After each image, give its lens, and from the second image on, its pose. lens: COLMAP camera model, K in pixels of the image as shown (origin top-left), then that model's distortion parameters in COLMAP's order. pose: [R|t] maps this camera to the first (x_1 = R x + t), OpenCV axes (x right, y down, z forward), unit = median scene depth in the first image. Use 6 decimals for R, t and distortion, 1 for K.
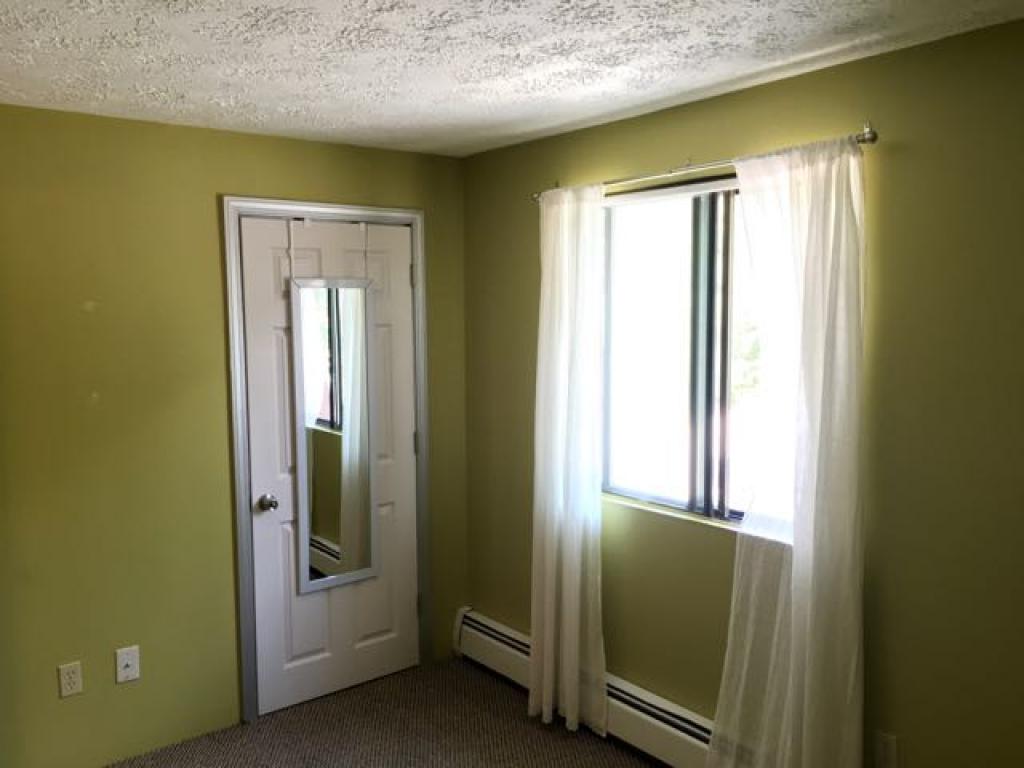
lens RADIAL K [[872.4, 0, 511.7], [0, 872.4, 377.2], [0, 0, 1]] dist [0.064453, -0.103681]
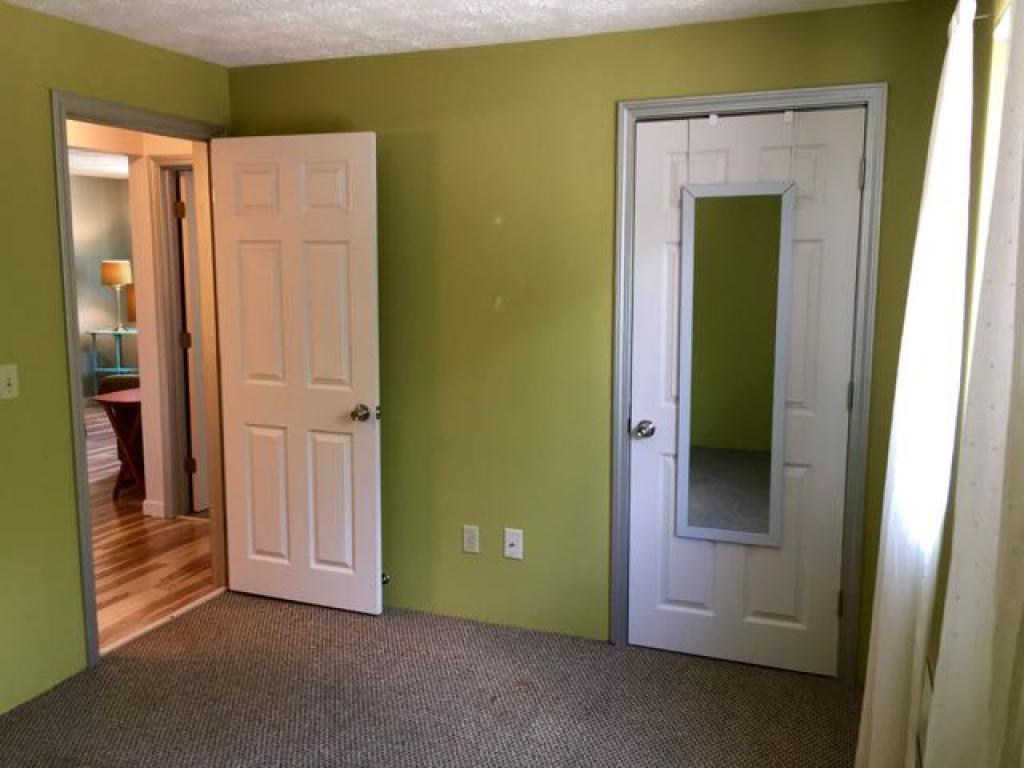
lens RADIAL K [[872.4, 0, 511.7], [0, 872.4, 377.2], [0, 0, 1]] dist [0.064453, -0.103681]
pose [[0.494337, 0.122316, -0.860621, 0.440986], [-0.073534, 0.992386, 0.098805, 0.005087], [0.866154, 0.014442, 0.499568, 0.391400]]
